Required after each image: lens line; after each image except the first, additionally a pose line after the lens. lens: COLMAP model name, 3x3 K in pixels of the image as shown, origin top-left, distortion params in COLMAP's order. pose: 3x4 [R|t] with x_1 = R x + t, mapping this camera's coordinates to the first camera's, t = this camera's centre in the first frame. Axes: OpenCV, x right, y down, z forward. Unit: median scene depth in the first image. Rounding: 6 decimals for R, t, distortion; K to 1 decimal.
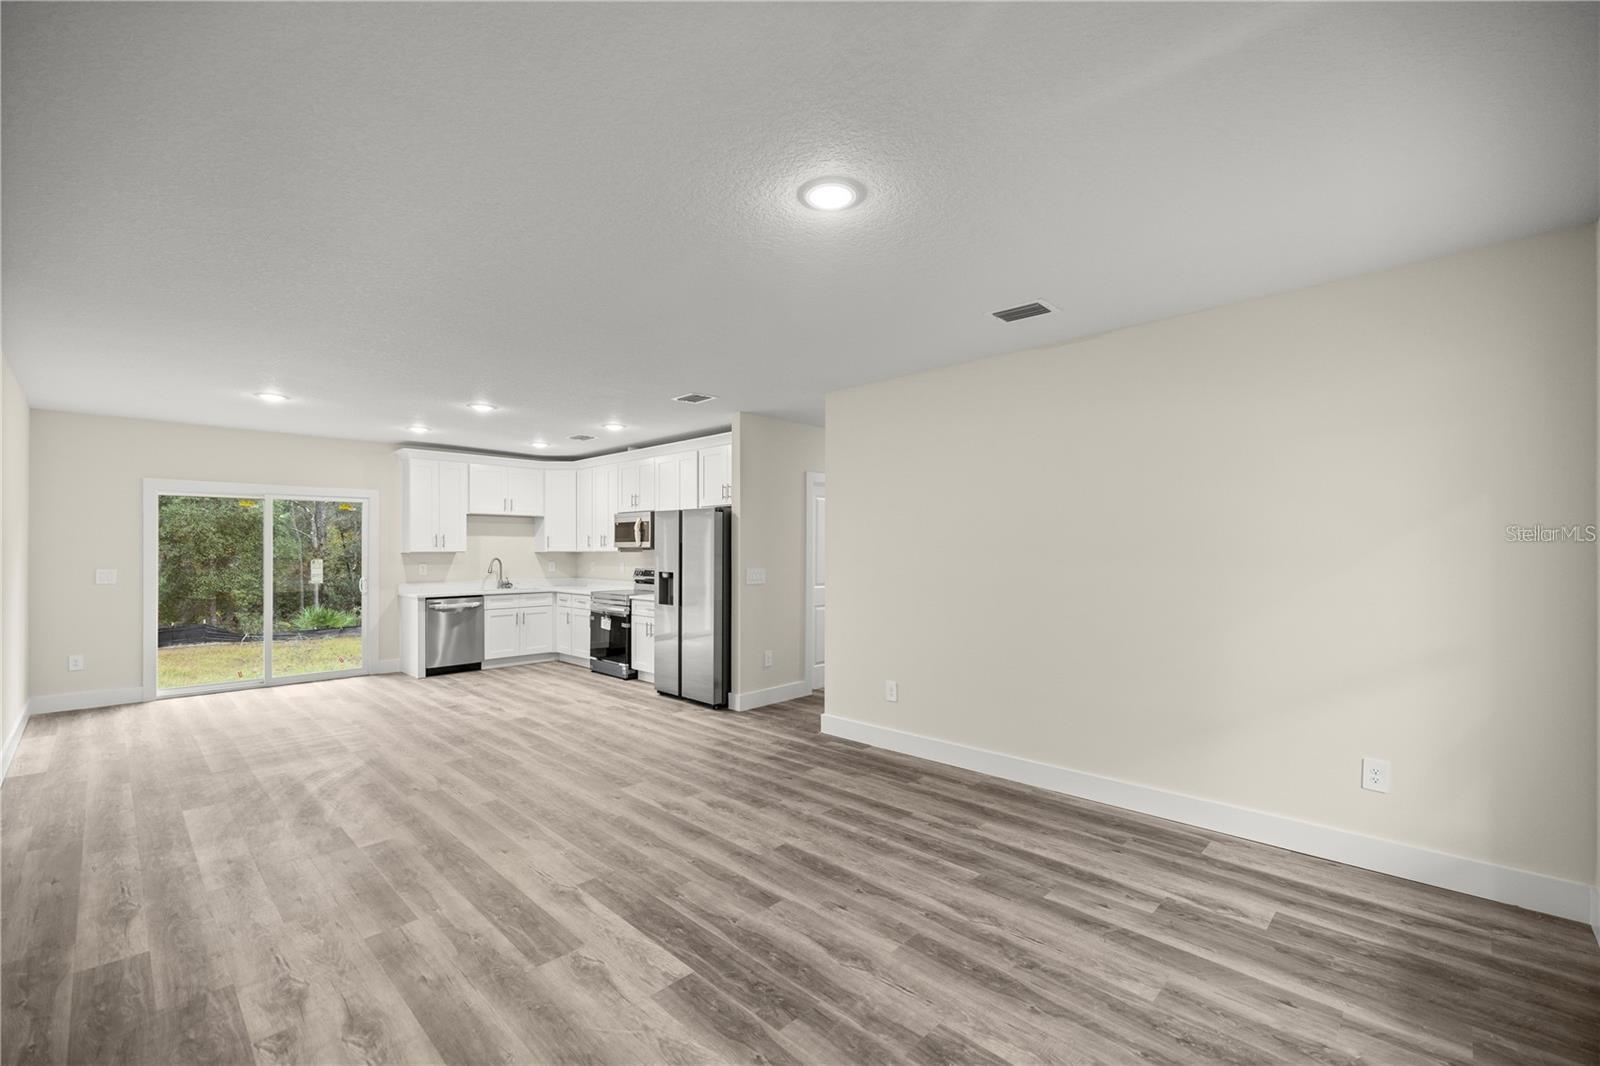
lens RADIAL K [[697.2, 0, 800.0], [0, 697.2, 533.0], [0, 0, 1]] dist [0.027796, -0.000003]
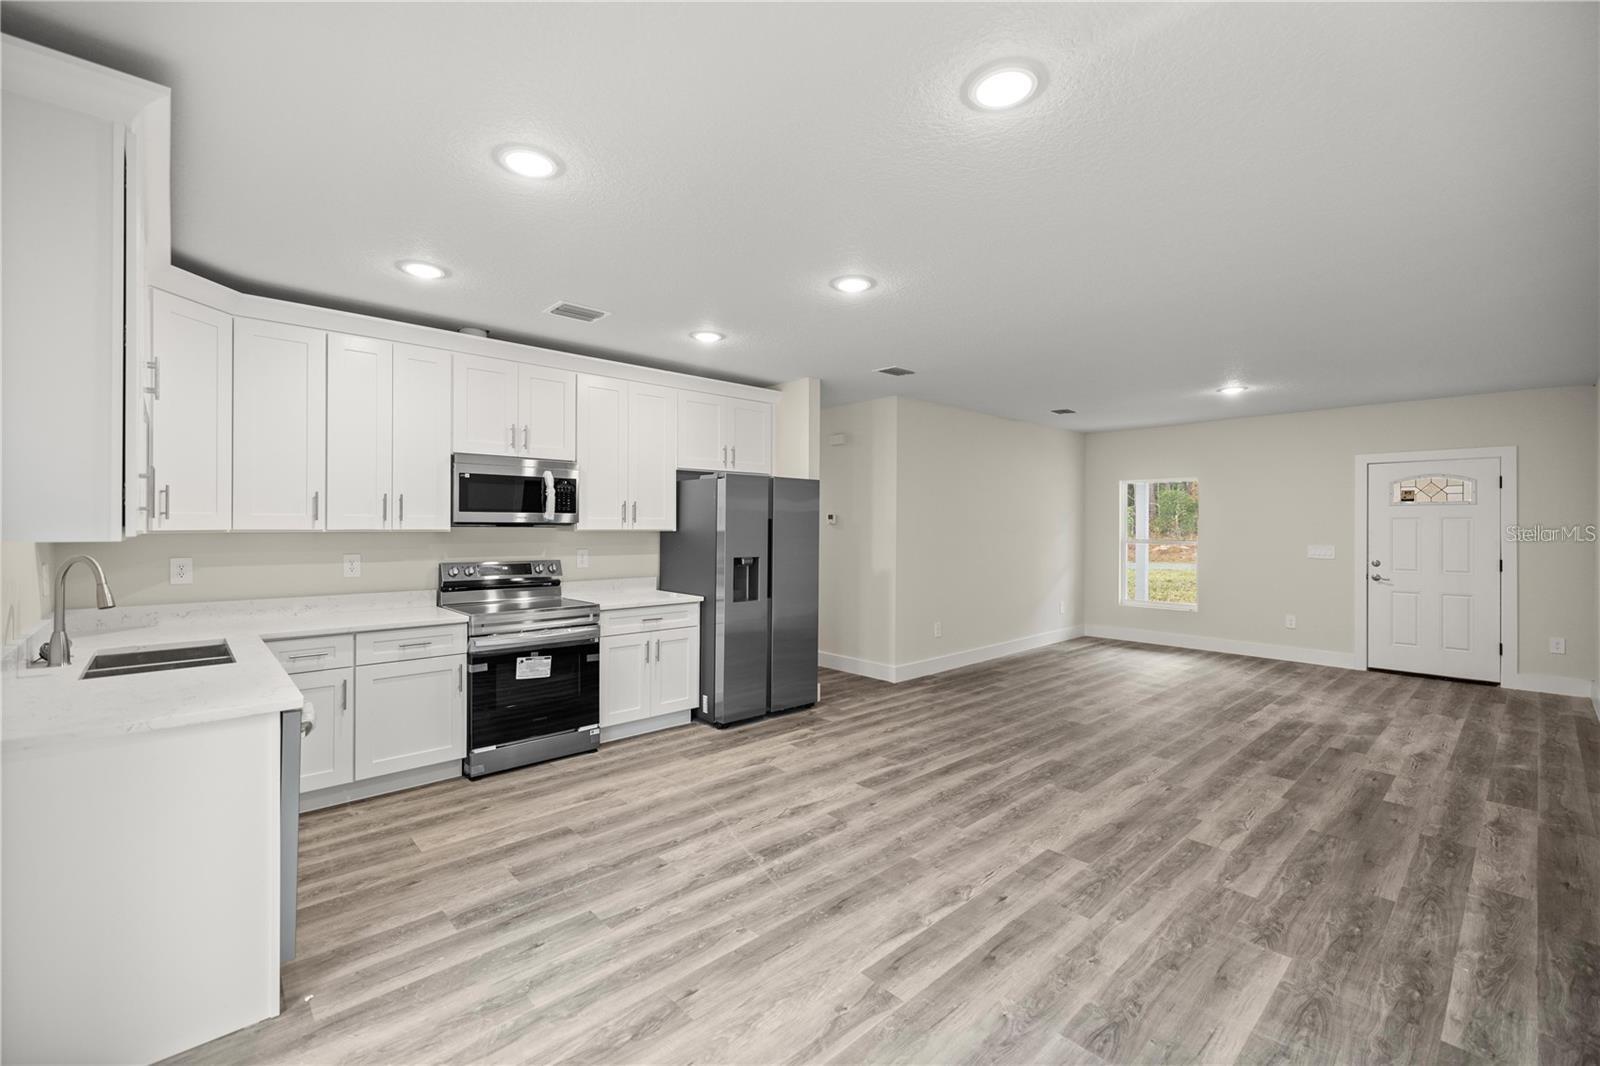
lens RADIAL K [[674.8, 0, 799.6], [0, 674.8, 519.3], [0, 0, 1]] dist [0.003782, 0.000260]
pose [[0.030508, 0.014546, 0.999429, -0.914587], [-0.024626, 0.999602, -0.013796, 0.024268], [-0.999231, -0.024191, 0.030854, 0.927333]]
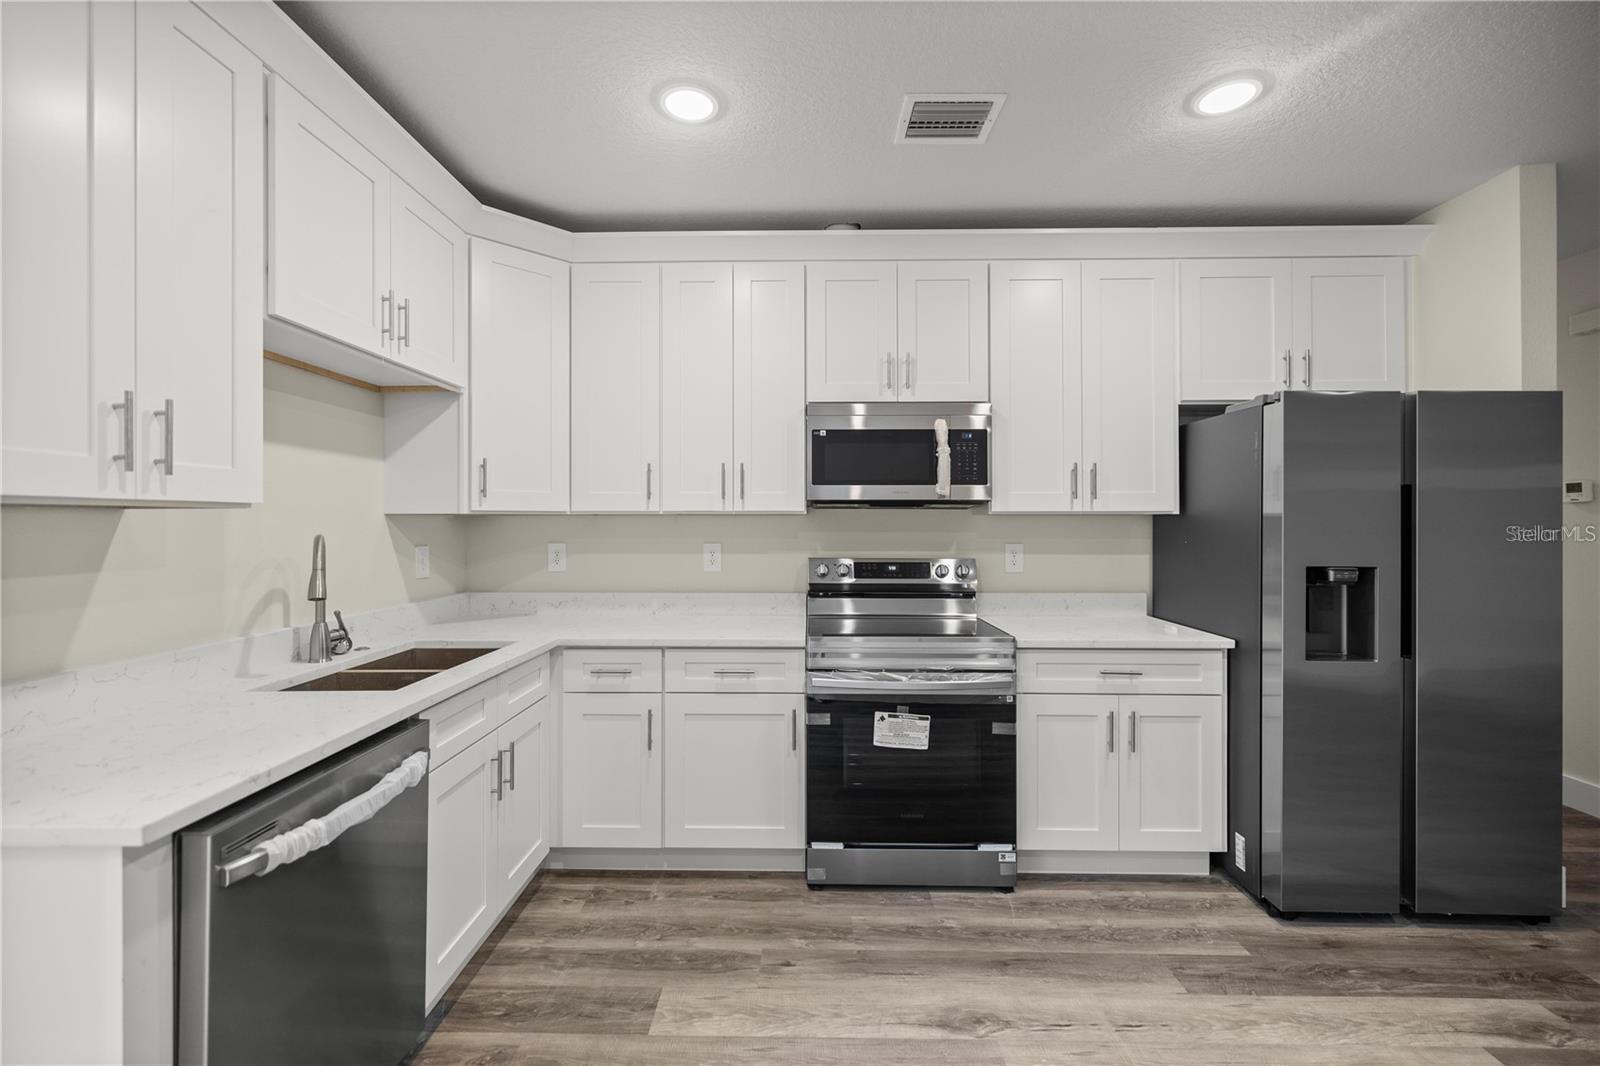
lens RADIAL K [[674.8, 0, 799.6], [0, 674.8, 519.3], [0, 0, 1]] dist [0.003782, 0.000260]
pose [[0.713432, 0.009005, 0.700667, -0.626479], [-0.018351, 0.999815, 0.005836, 0.035436], [-0.700484, -0.017022, 0.713465, 0.953717]]
